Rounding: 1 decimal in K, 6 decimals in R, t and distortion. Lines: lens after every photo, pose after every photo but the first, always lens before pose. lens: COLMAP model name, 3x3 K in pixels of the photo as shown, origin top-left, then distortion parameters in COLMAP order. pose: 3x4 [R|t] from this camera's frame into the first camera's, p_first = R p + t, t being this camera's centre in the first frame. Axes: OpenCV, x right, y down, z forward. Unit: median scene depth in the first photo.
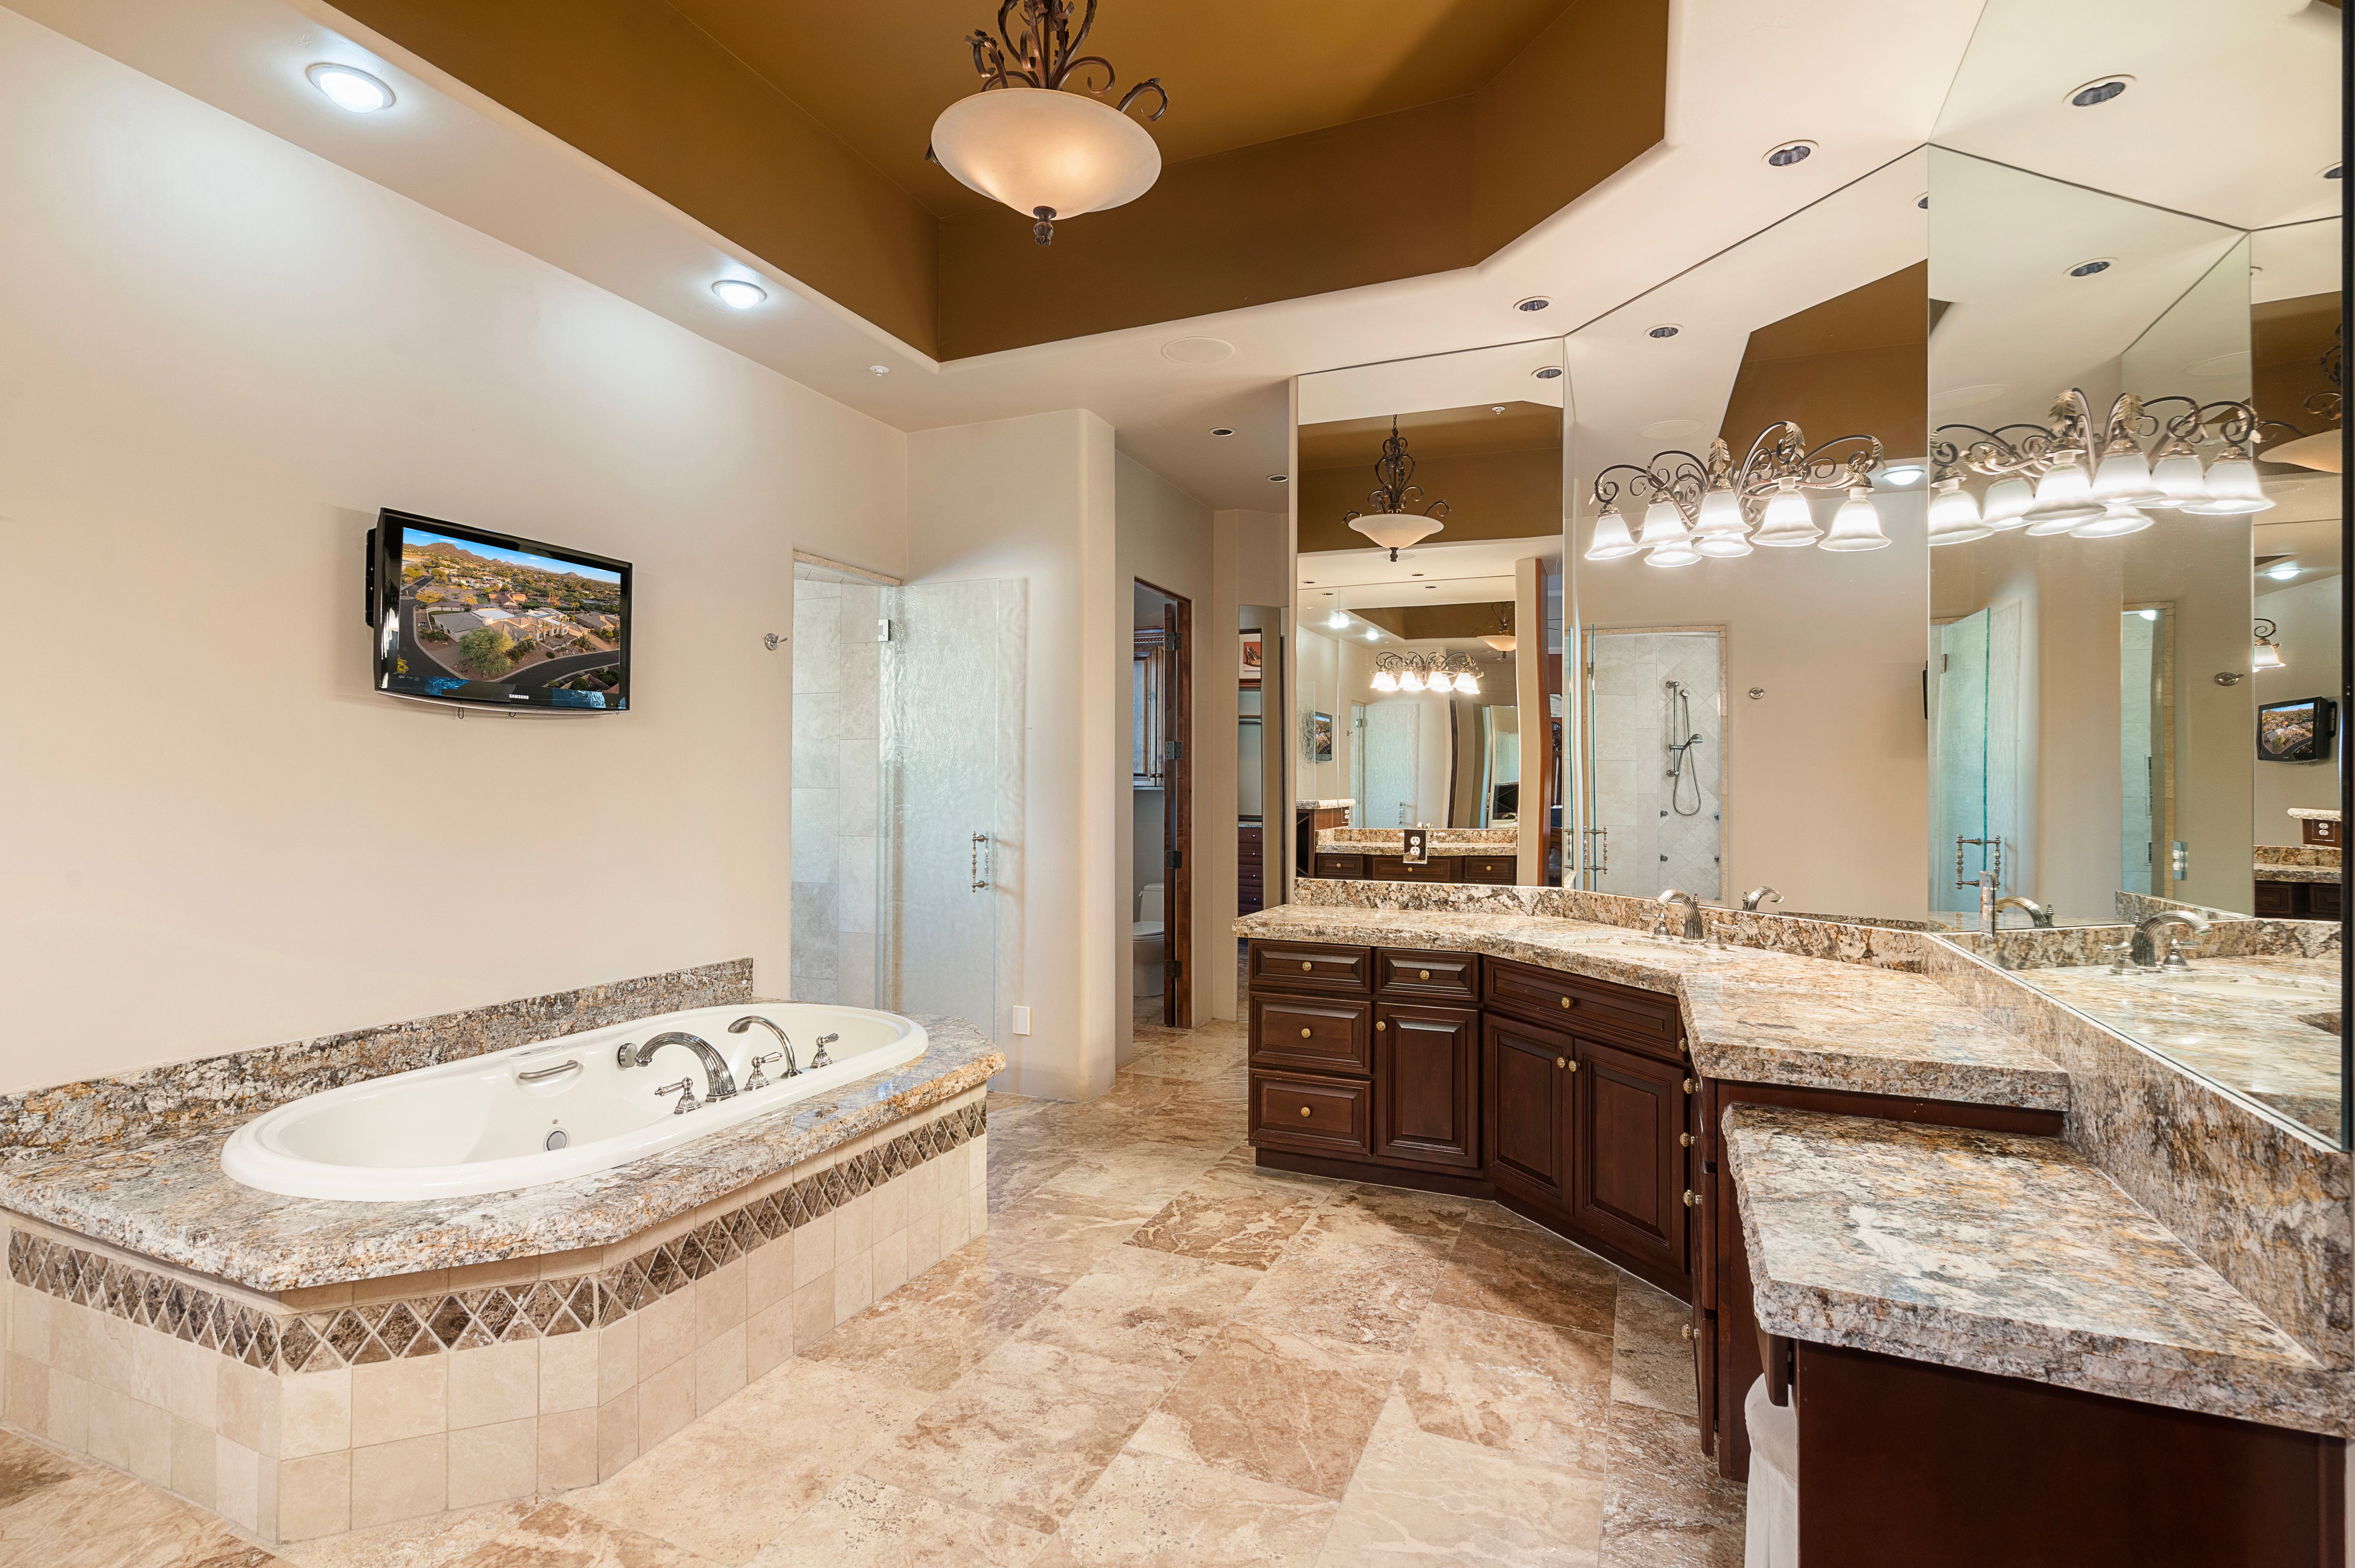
lens RADIAL K [[1096.2, 0, 1177.5], [0, 1096.2, 784.0], [0, 0, 1]] dist [0.012844, -0.000025]
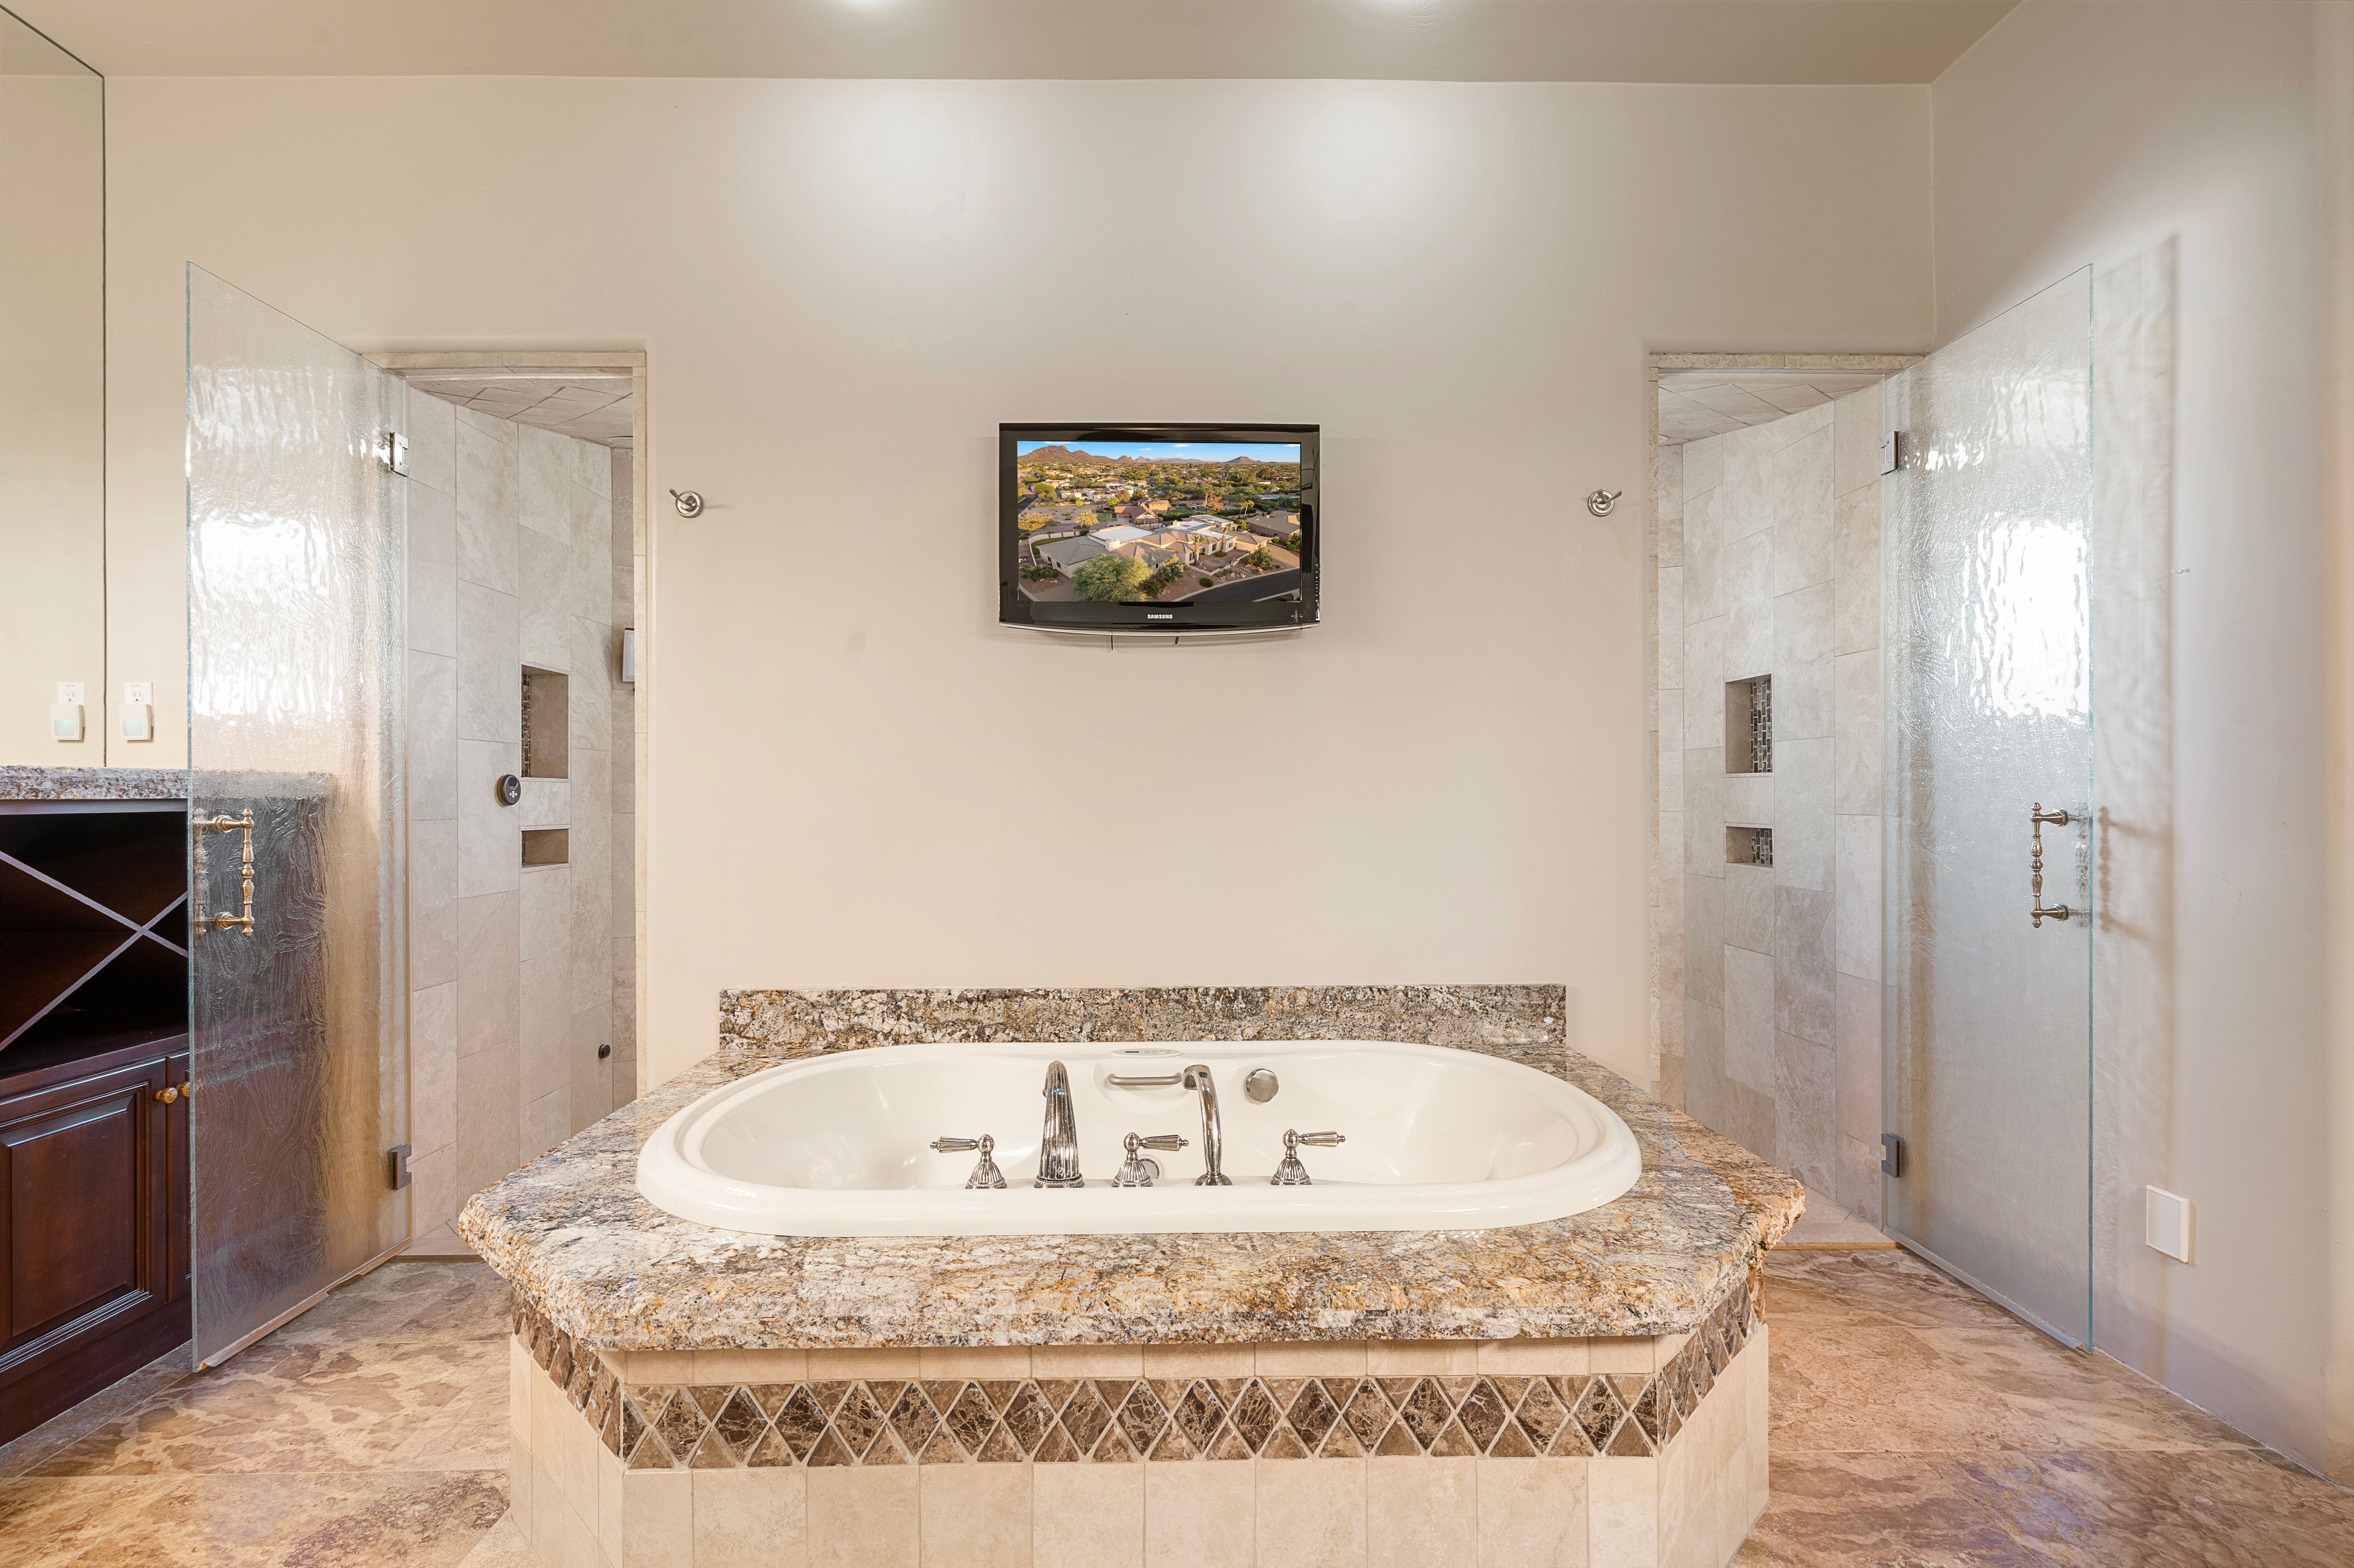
lens RADIAL K [[1085.9, 0, 1175.8], [0, 1085.9, 799.3], [0, 0, 1]] dist [0.002064, 0.000149]
pose [[0.413866, -0.005184, -0.910323, 0.161093], [0.009833, 0.999951, -0.001225, 0.063667], [0.910285, -0.008444, 0.413896, 0.746480]]
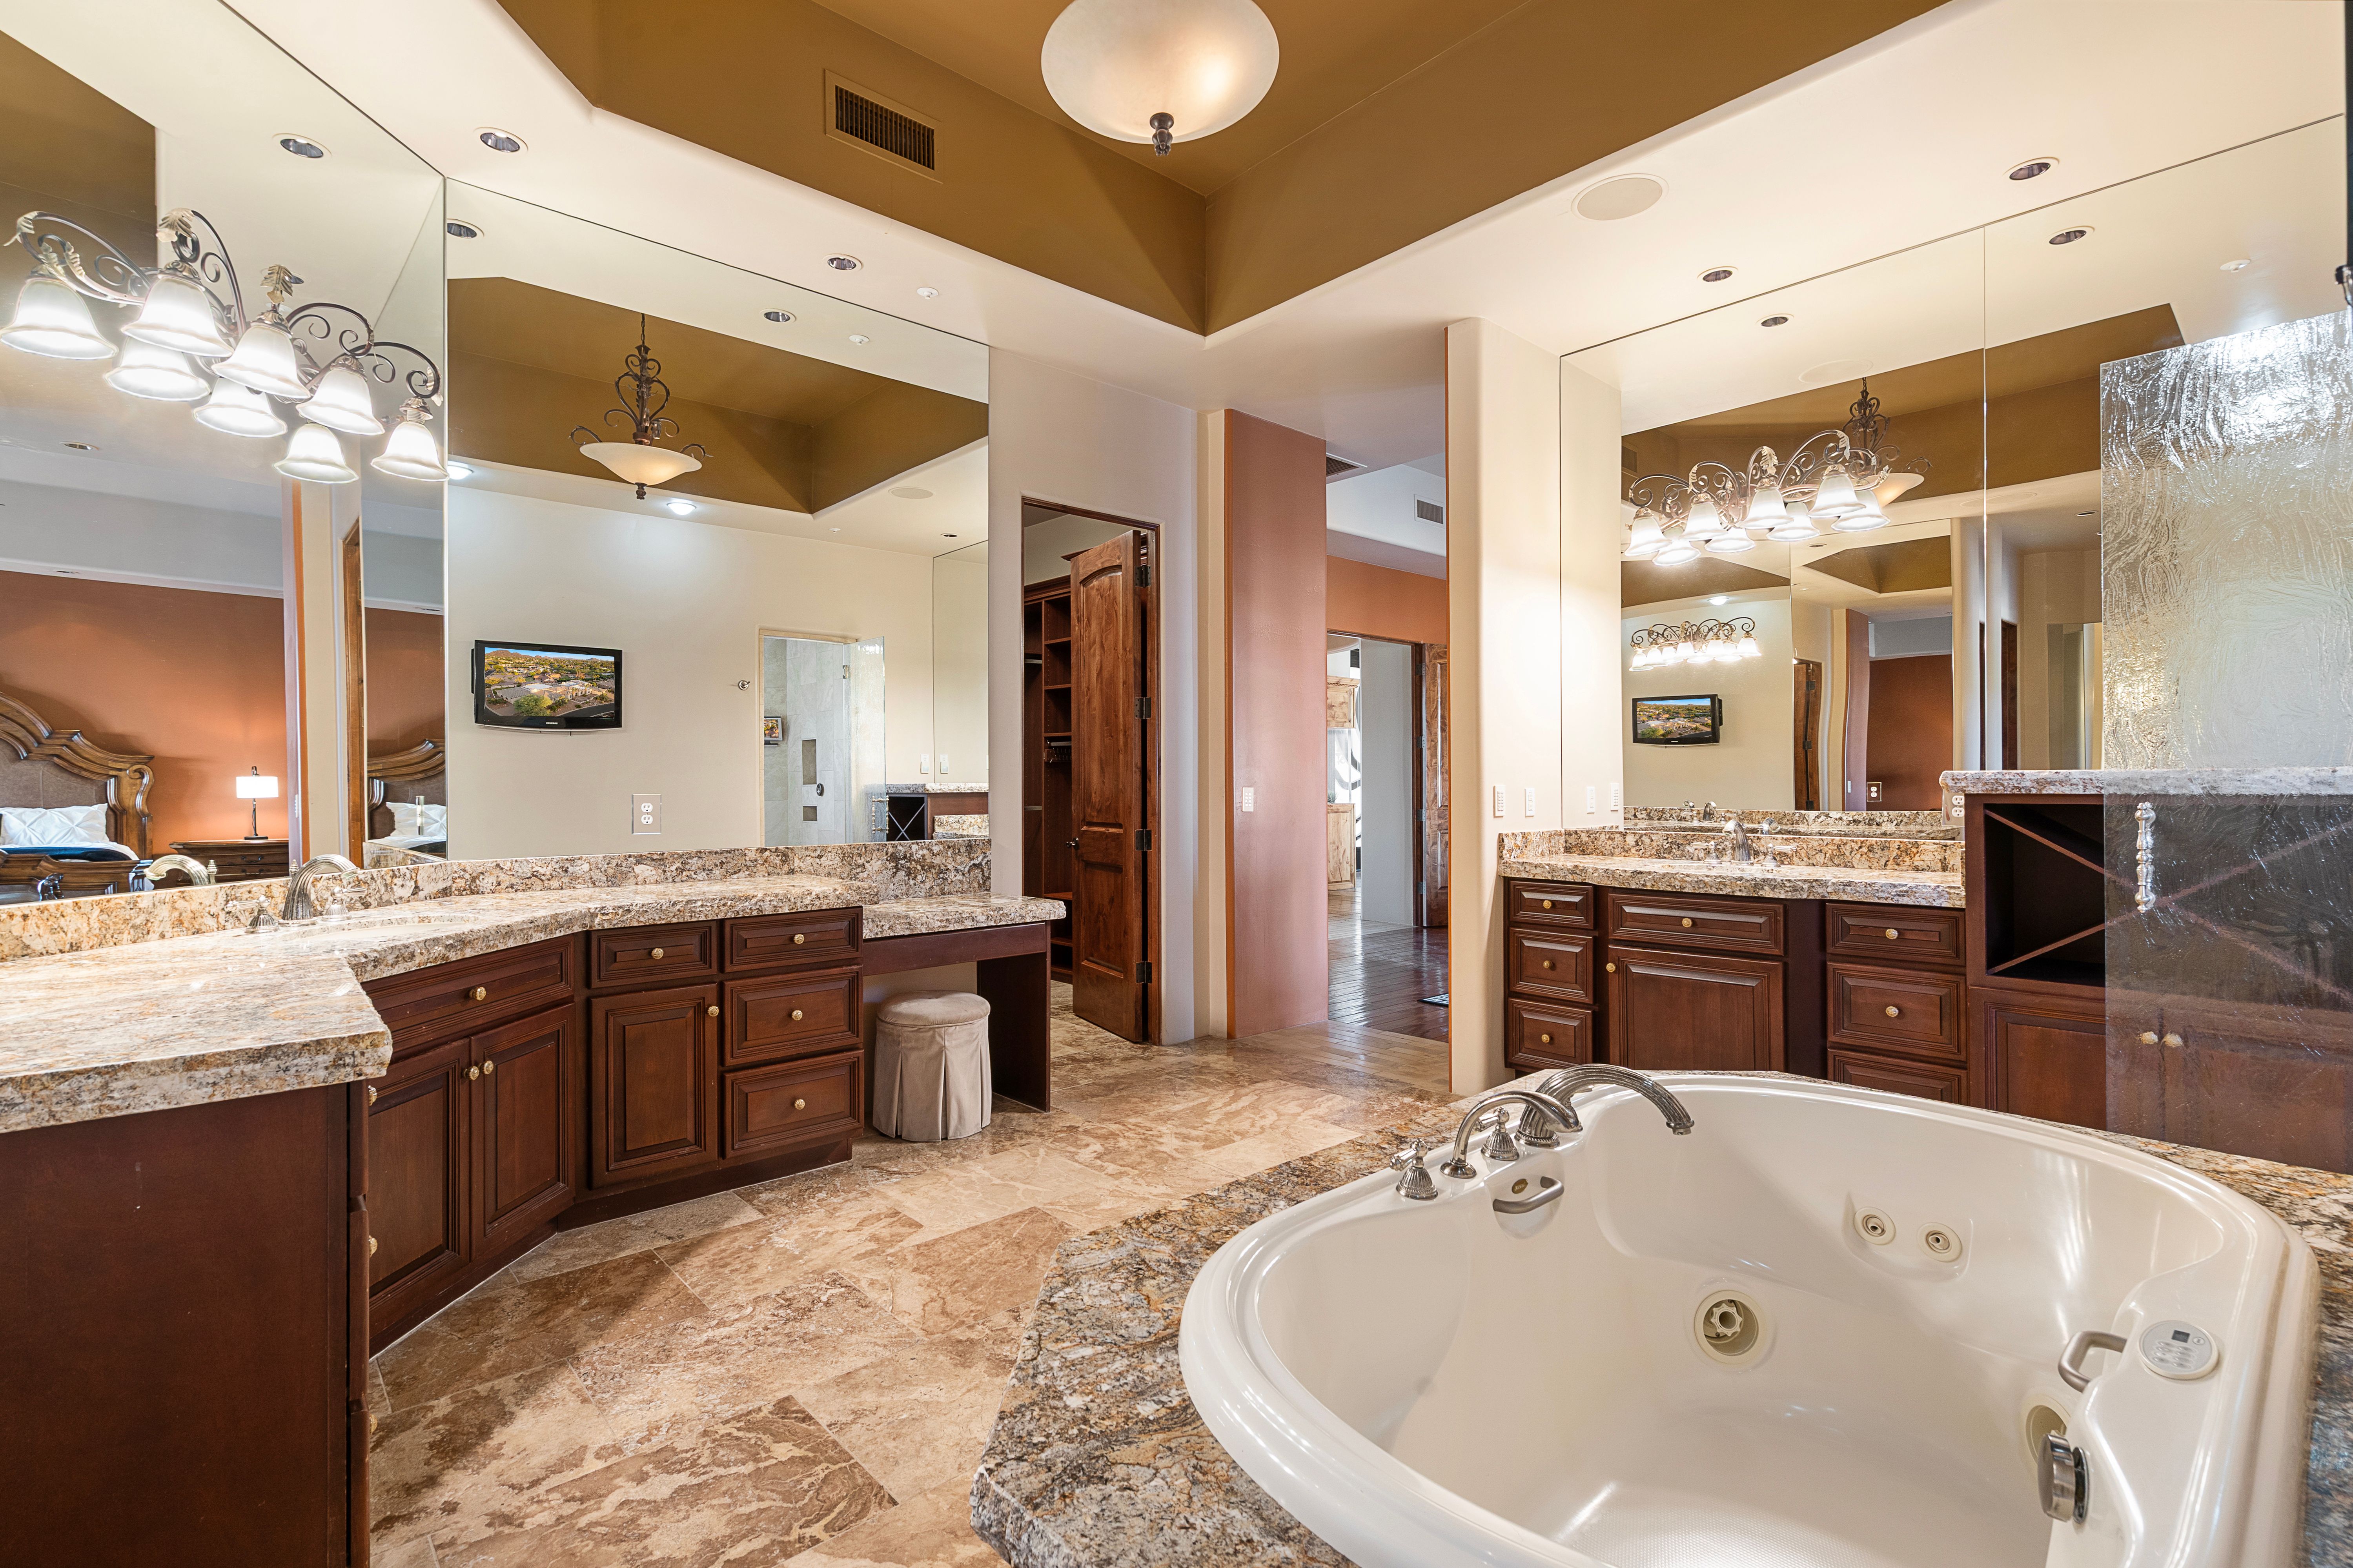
lens RADIAL K [[1095.2, 0, 1176.5], [0, 1095.2, 784.0], [0, 0, 1]] dist [0.012844, -0.000025]
pose [[-0.909106, -0.002964, 0.416554, -0.465904], [-0.004097, 0.999990, -0.001824, 0.051182], [-0.416544, -0.003365, -0.909109, 1.626849]]
